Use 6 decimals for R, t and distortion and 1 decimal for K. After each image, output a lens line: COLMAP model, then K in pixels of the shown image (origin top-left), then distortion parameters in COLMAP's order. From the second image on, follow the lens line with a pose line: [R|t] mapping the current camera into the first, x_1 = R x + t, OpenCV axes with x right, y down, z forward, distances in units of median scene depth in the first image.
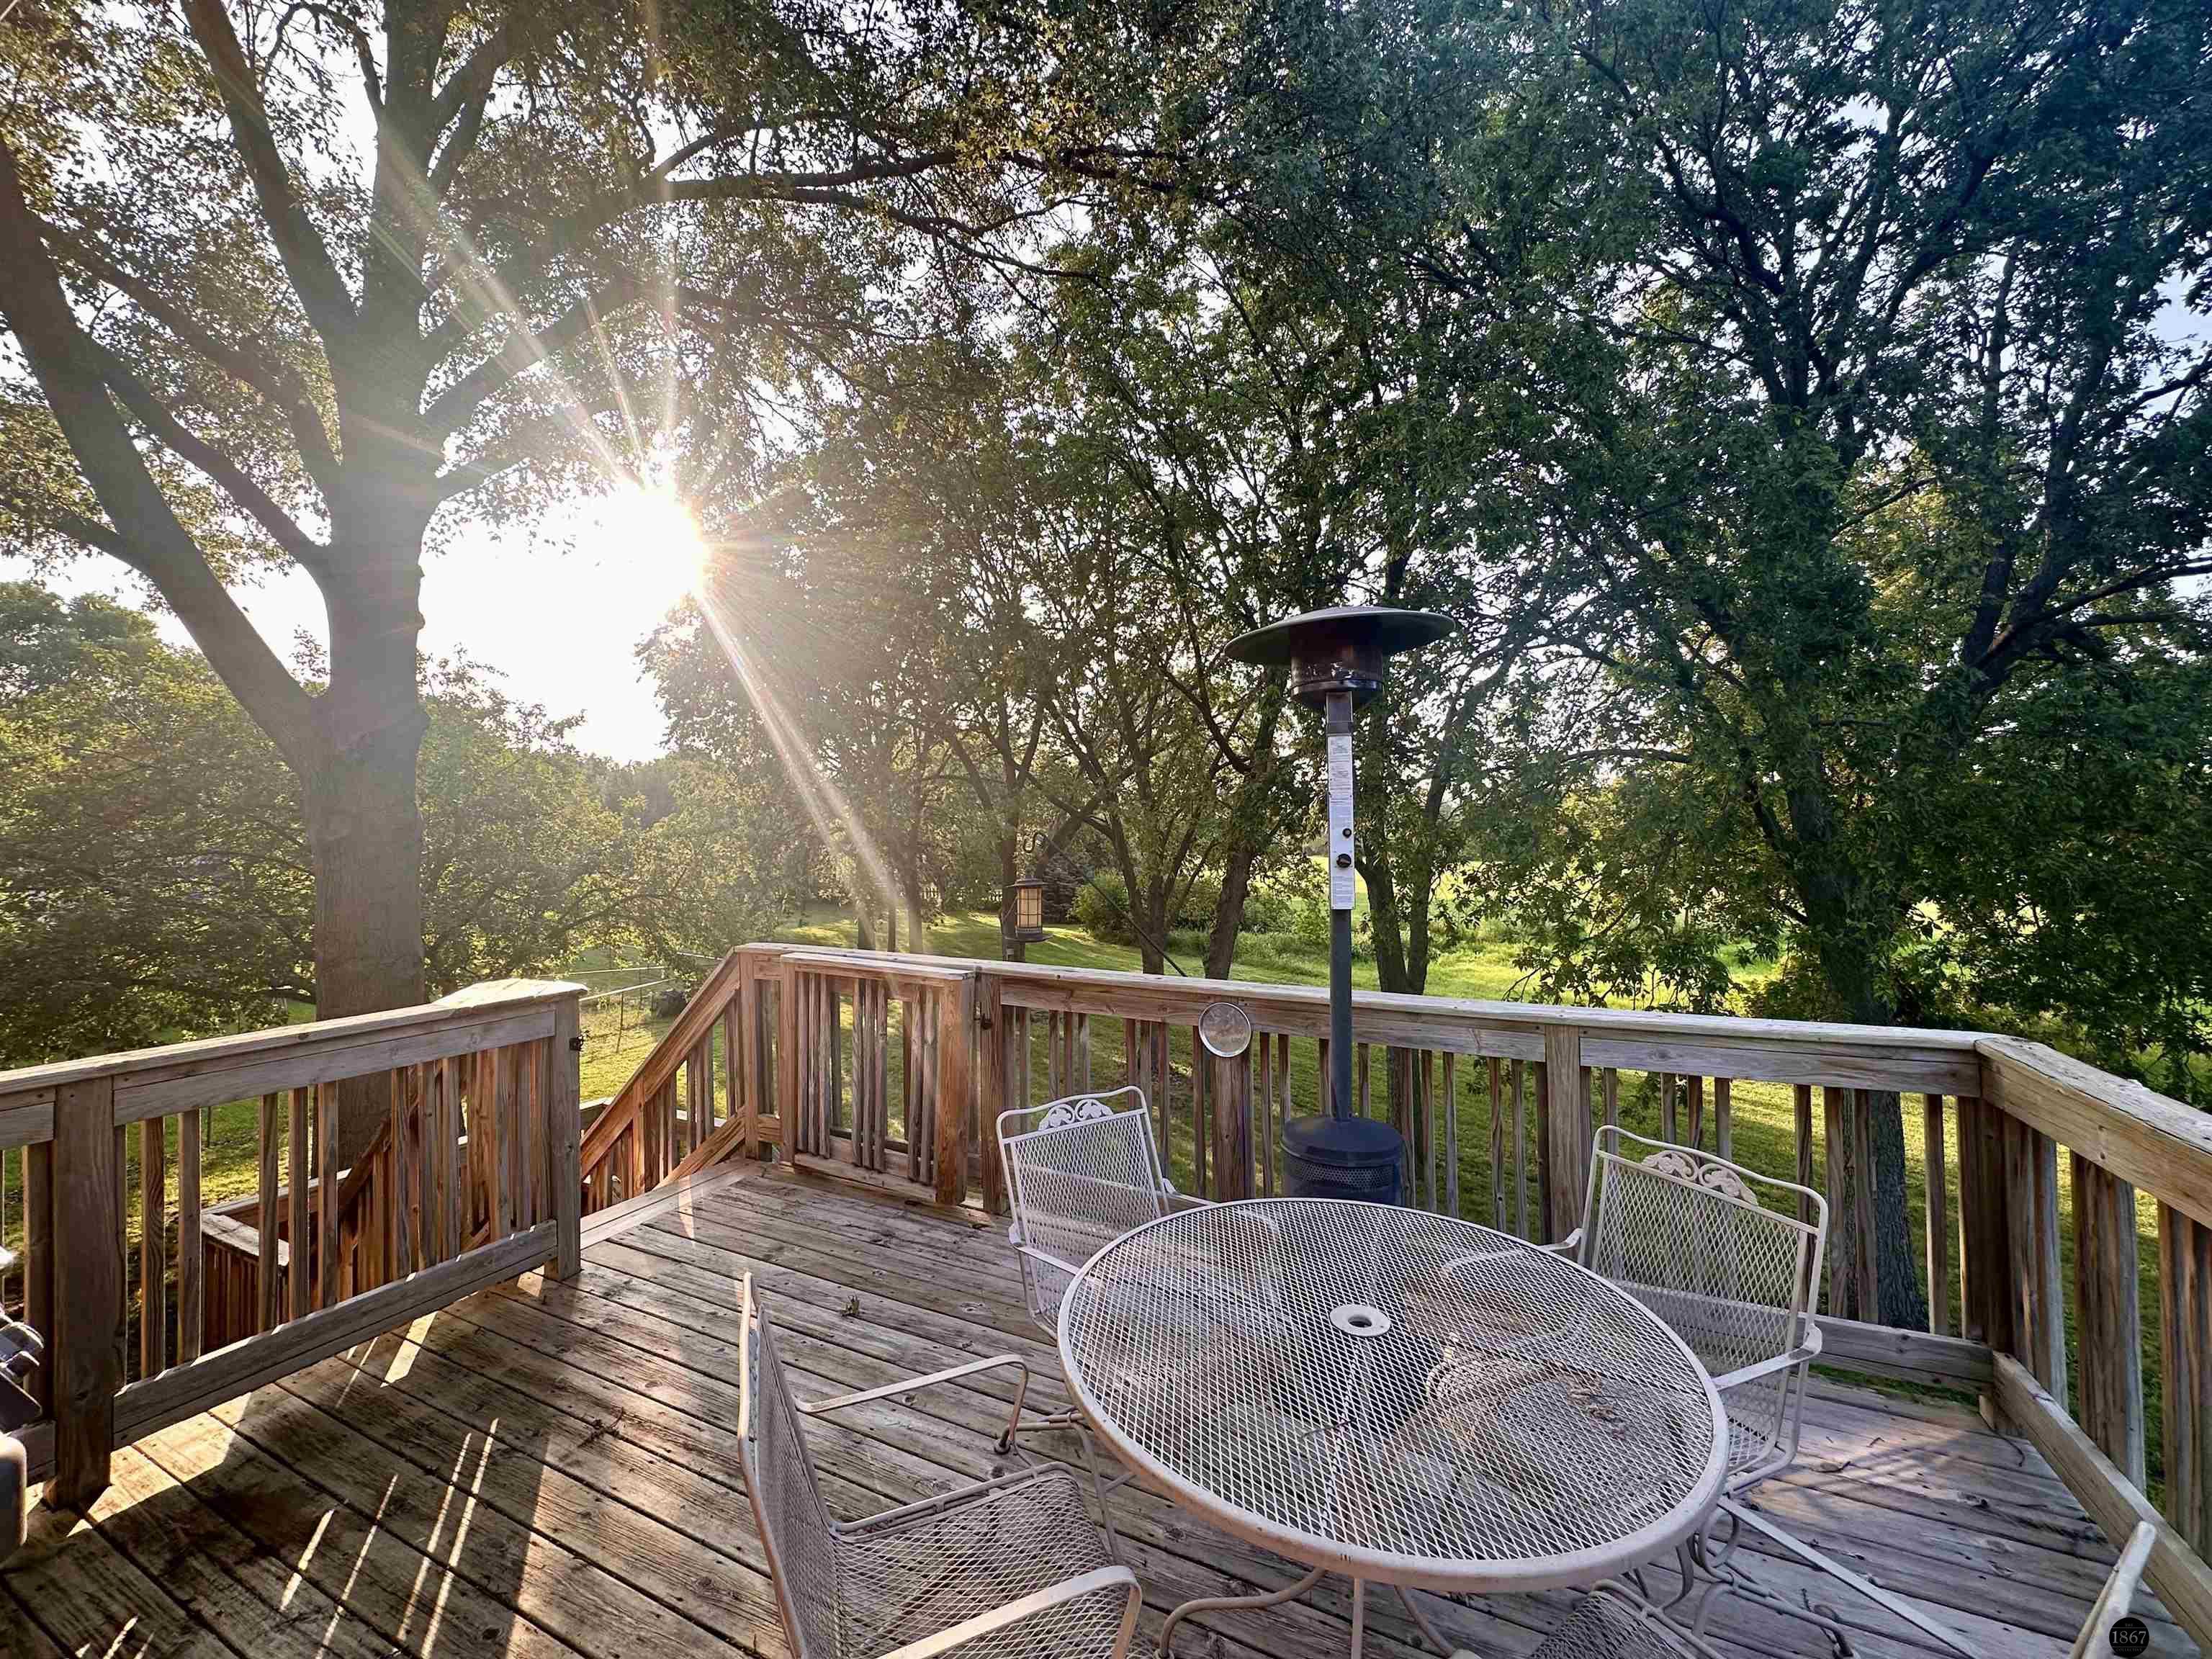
lens RADIAL K [[883.0, 0, 1106.0], [0, 883.0, 829.5], [0, 0, 1]] dist [0.000235, 0.000228]
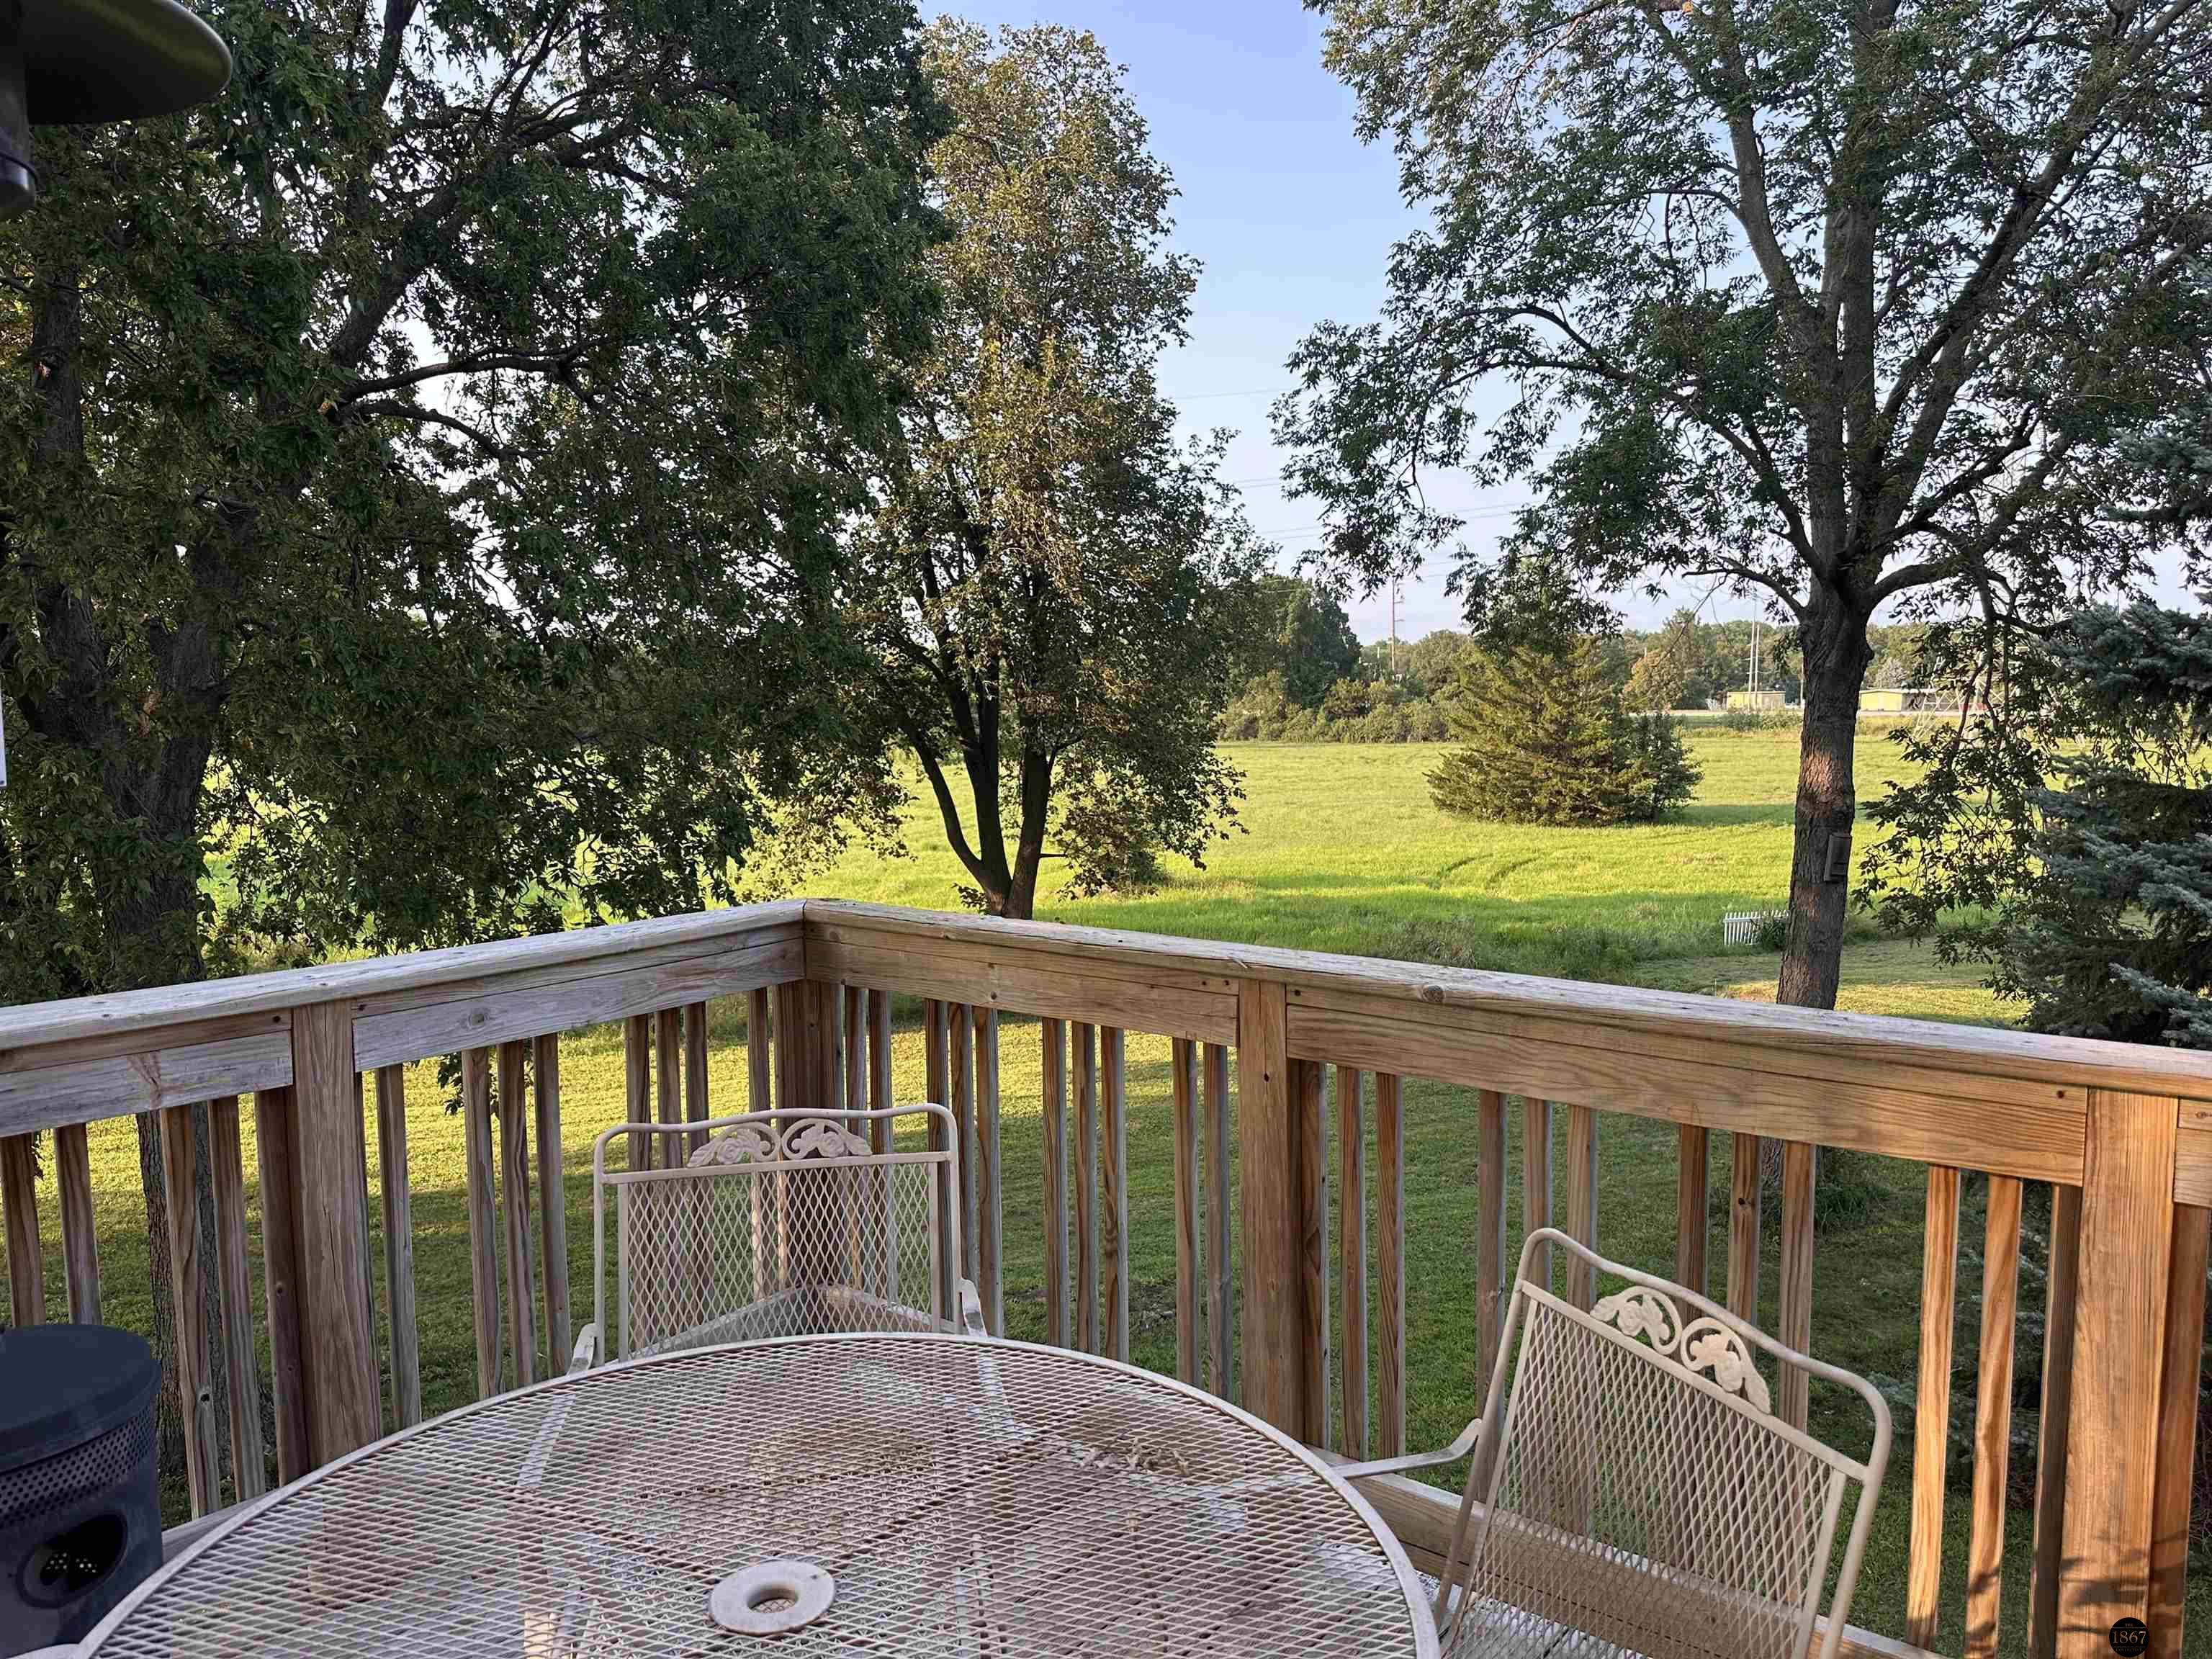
lens RADIAL K [[1539.4, 0, 1103.9], [0, 1539.4, 848.9], [0, 0, 1]] dist [0.142946, -0.283988]
pose [[0.212186, -0.087503, 0.973304, -0.225644], [-0.004265, 0.995891, 0.090463, 0.050045], [-0.977220, -0.023346, 0.210941, 0.357573]]
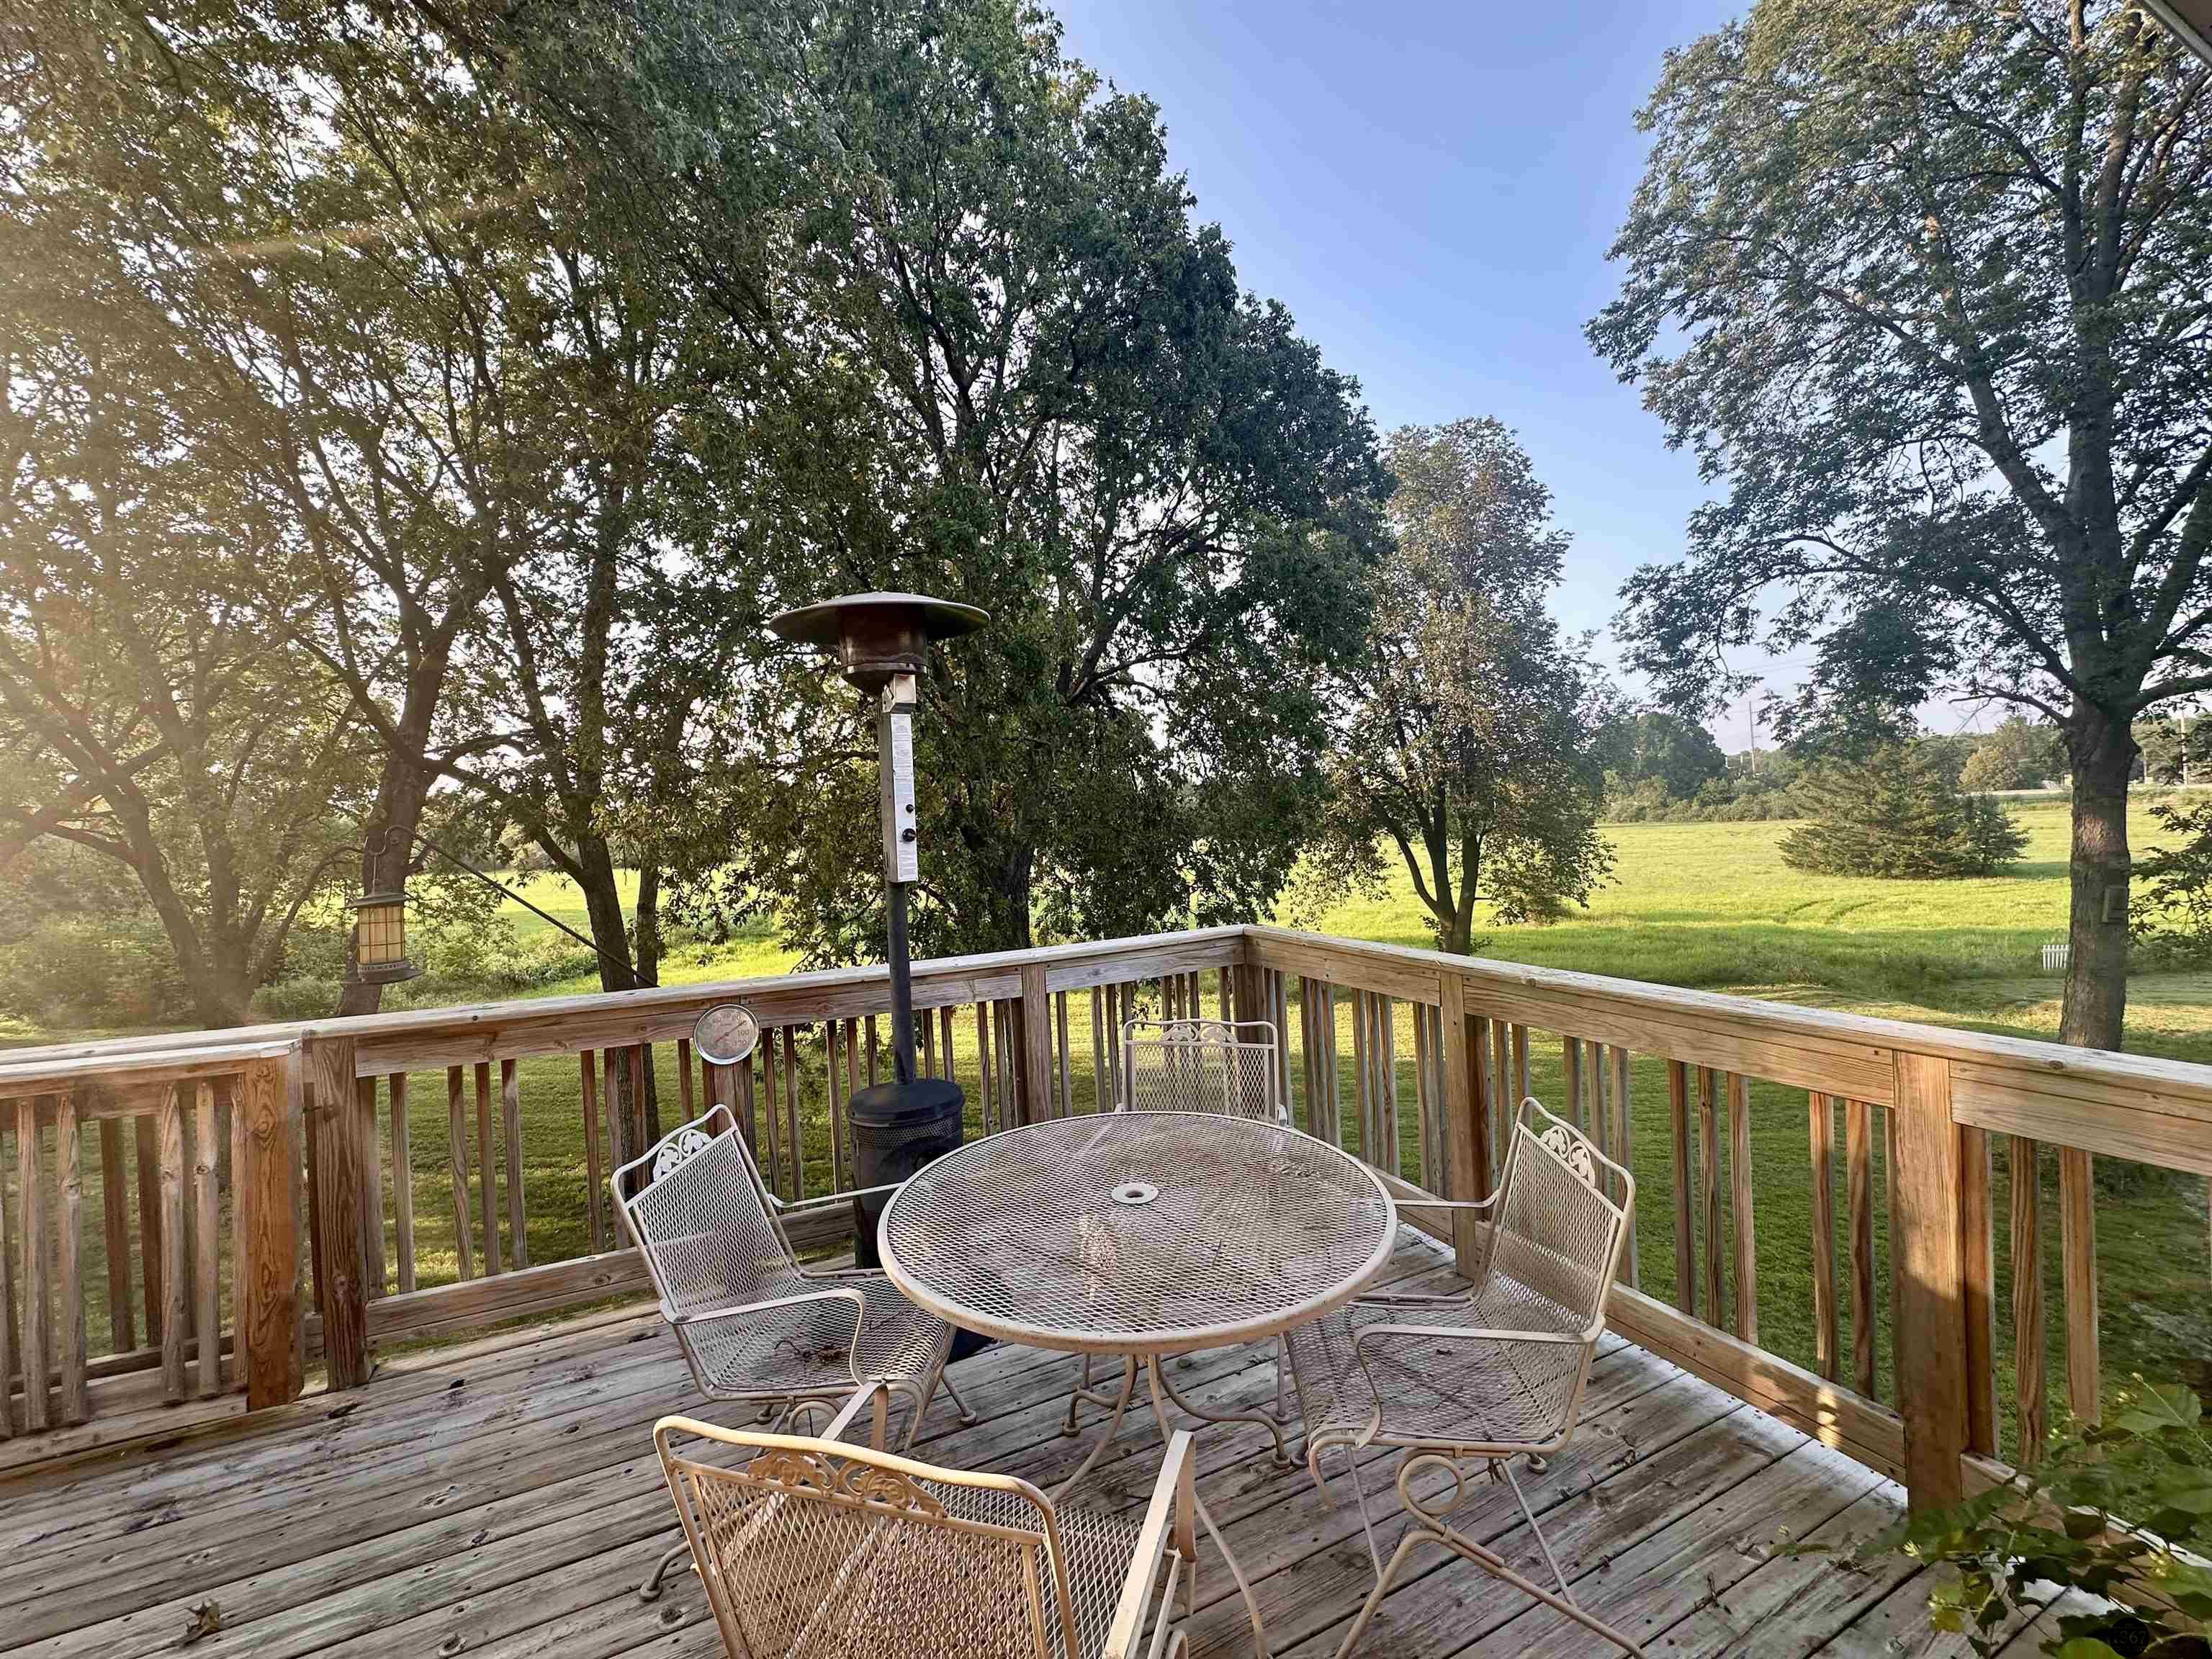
lens RADIAL K [[883.0, 0, 1106.0], [0, 883.0, 829.5], [0, 0, 1]] dist [0.000235, 0.000228]
pose [[0.616119, -0.029792, 0.787089, -0.361280], [0.031988, 0.999406, 0.012788, 0.020121], [-0.787003, 0.017299, 0.616707, 0.144691]]
